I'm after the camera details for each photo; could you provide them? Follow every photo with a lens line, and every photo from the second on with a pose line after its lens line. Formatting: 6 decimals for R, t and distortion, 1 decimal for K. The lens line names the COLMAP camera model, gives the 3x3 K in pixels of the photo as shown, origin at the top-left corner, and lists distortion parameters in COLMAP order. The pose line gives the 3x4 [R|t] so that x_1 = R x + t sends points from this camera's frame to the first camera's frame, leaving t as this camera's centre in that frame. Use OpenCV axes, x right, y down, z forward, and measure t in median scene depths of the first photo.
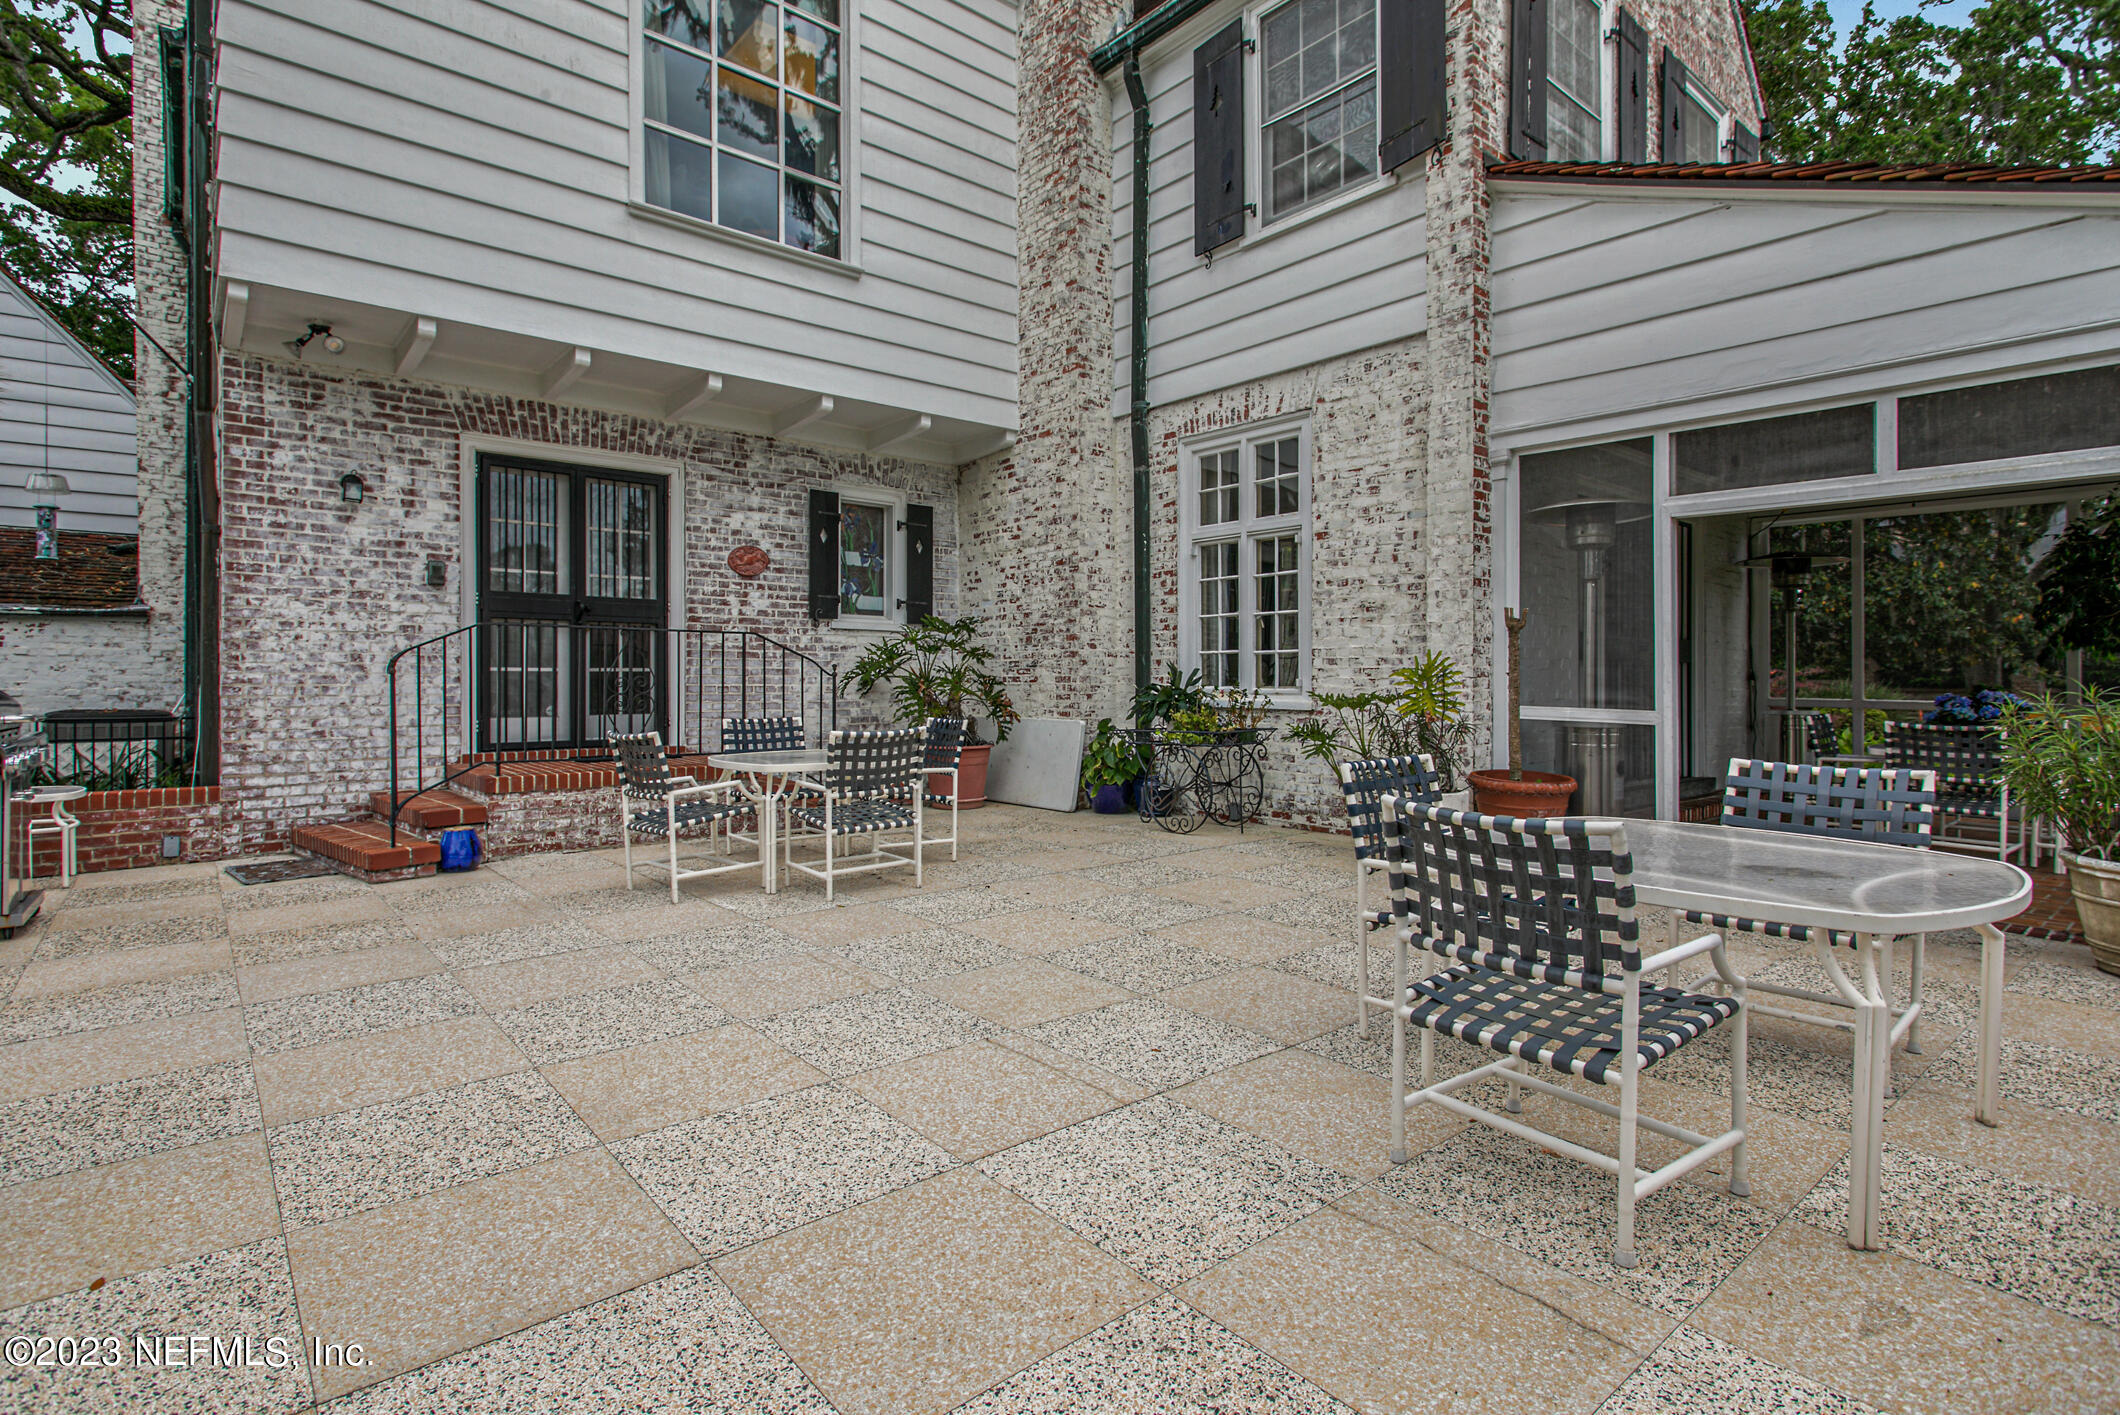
lens RADIAL K [[1033.1, 0, 1047.8], [0, 1033.1, 672.2], [0, 0, 1]] dist [0.002886, 0.001436]
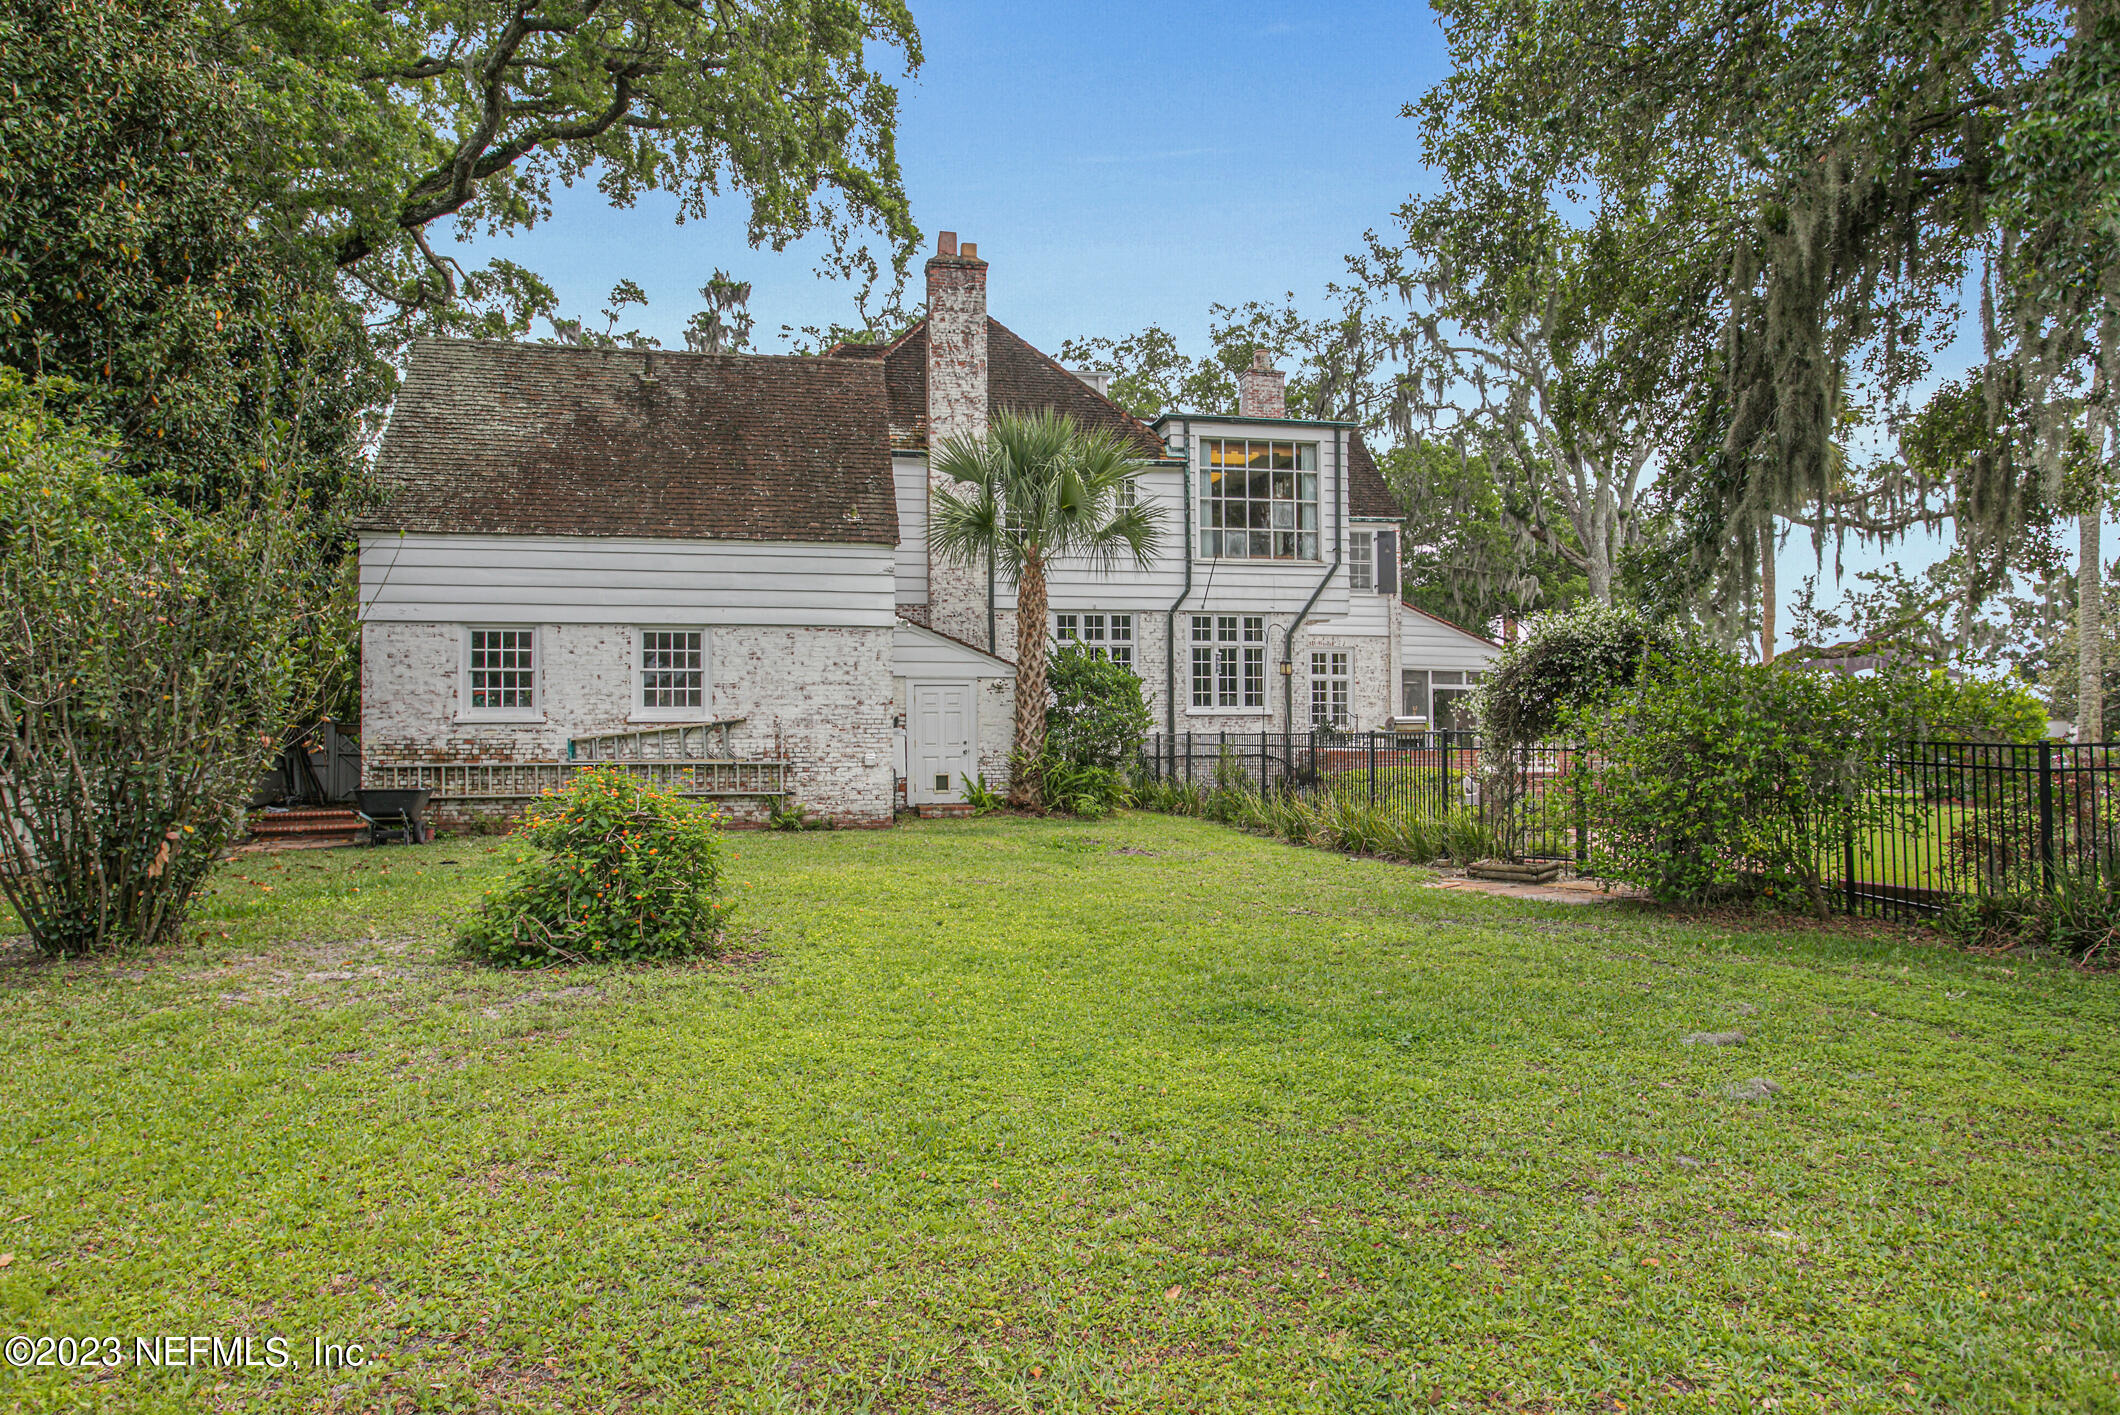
lens RADIAL K [[1352.7, 0, 1068.1], [0, 1352.7, 712.1], [0, 0, 1]] dist [0.002296, 0.000342]
pose [[0.454362, 0.017085, 0.890653, -3.996310], [-0.004251, 0.999846, -0.017011, 0.049743], [-0.890807, 0.003943, 0.454365, -0.233749]]
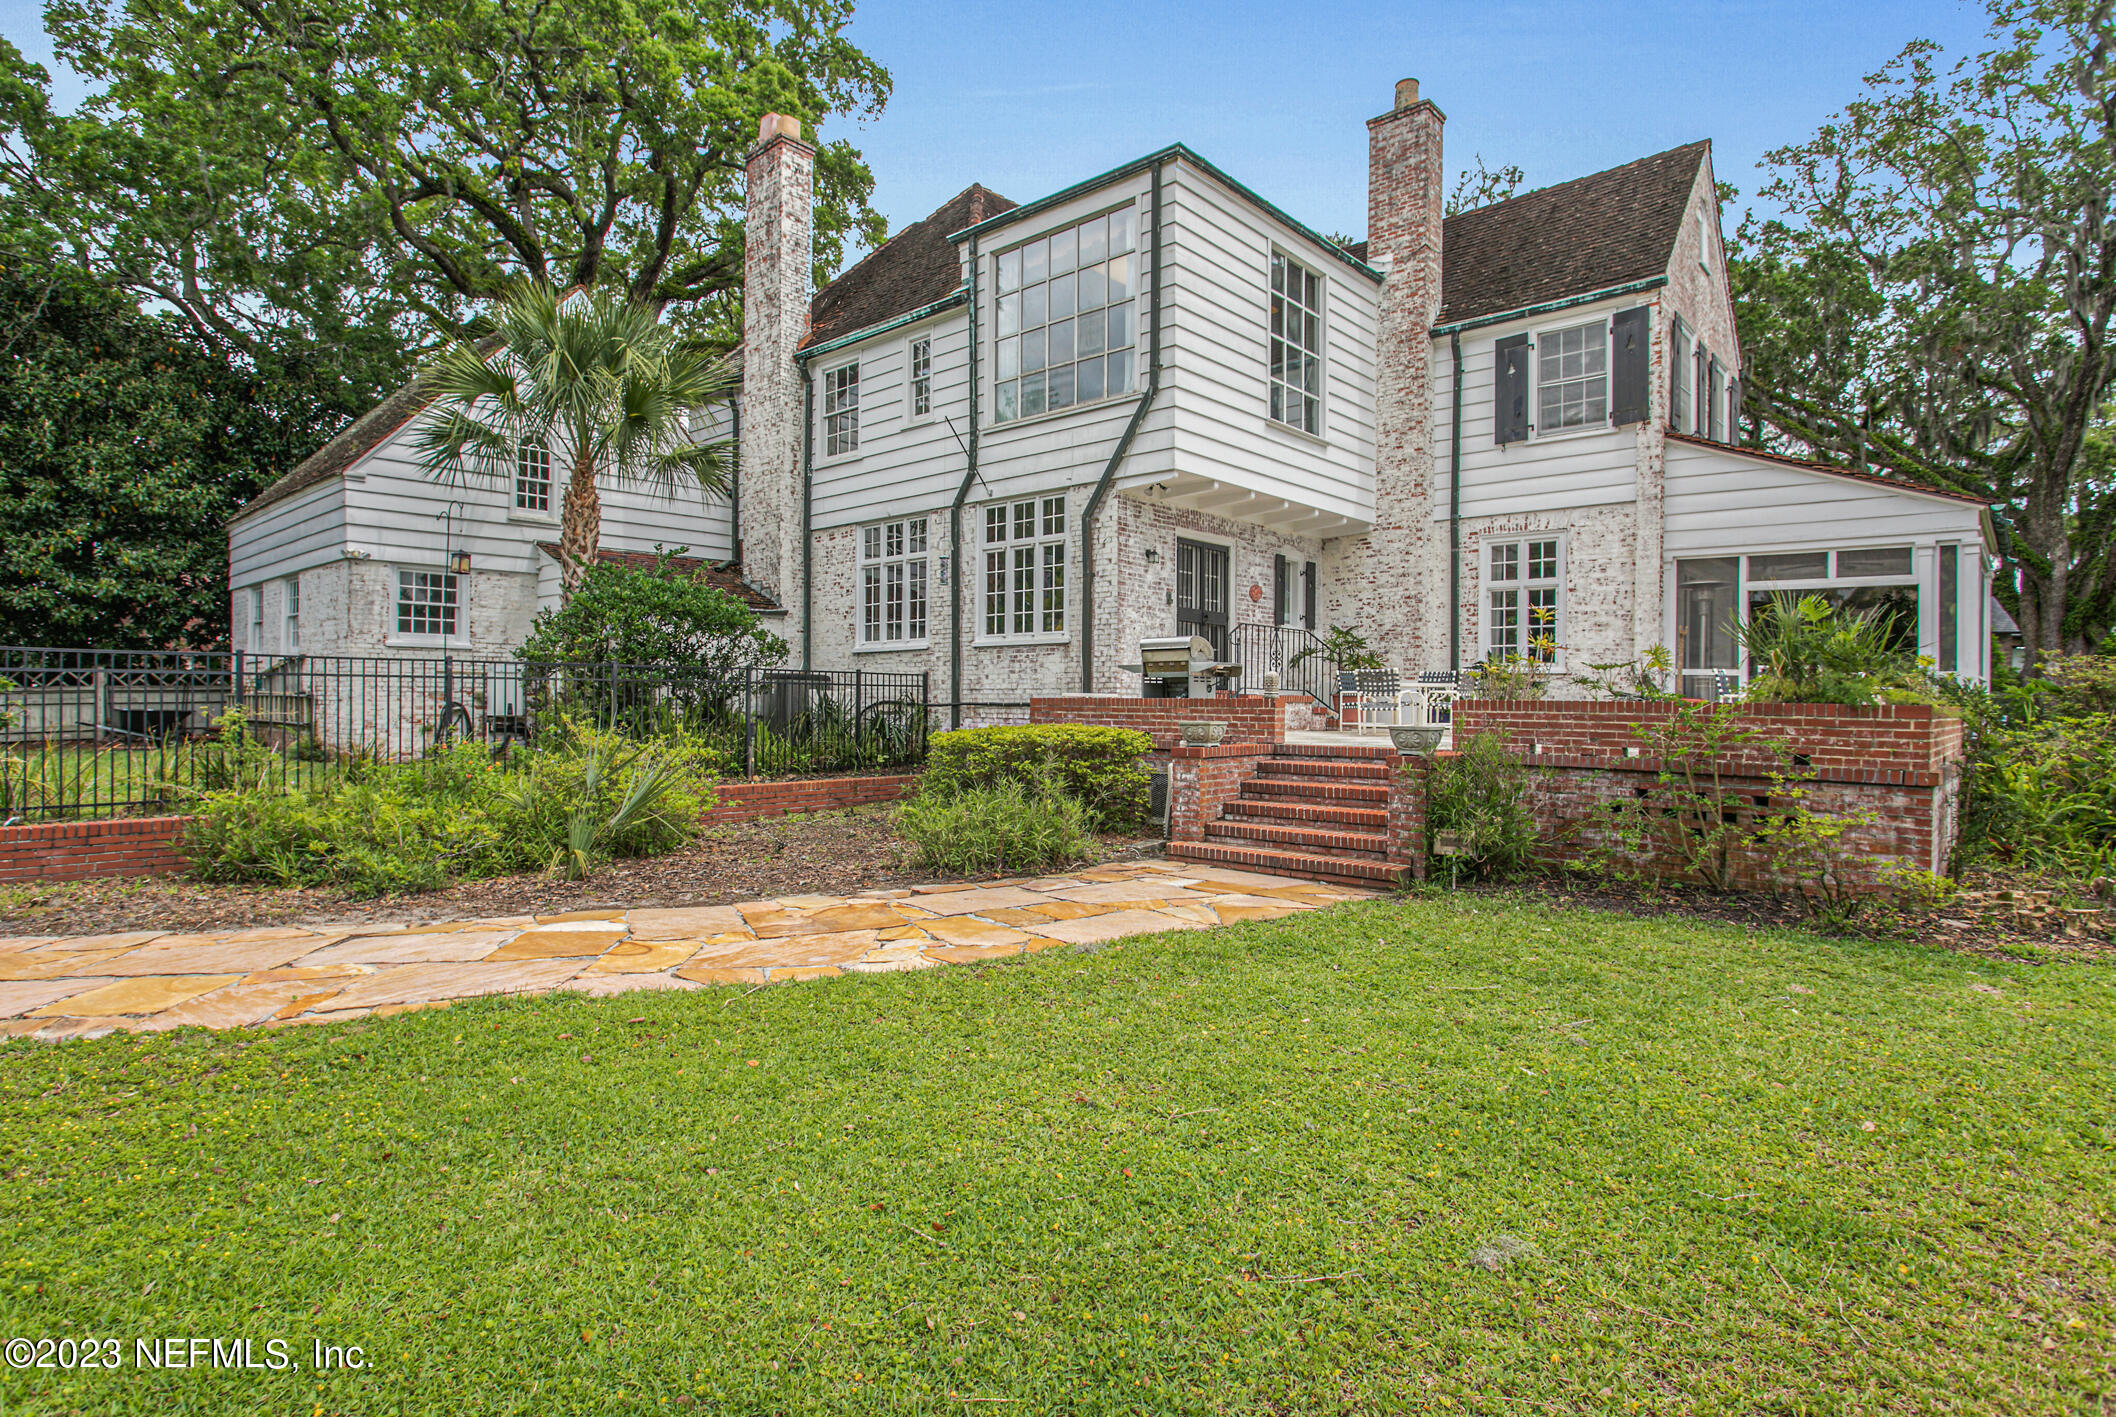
lens RADIAL K [[1079.0, 0, 1050.4], [0, 1079.0, 691.4], [0, 0, 1]] dist [-0.005056, -0.000204]
pose [[0.990538, 0.012001, 0.136712, -0.965623], [-0.012315, 0.999923, 0.001449, 0.074221], [-0.136684, -0.003119, 0.990610, -0.911621]]
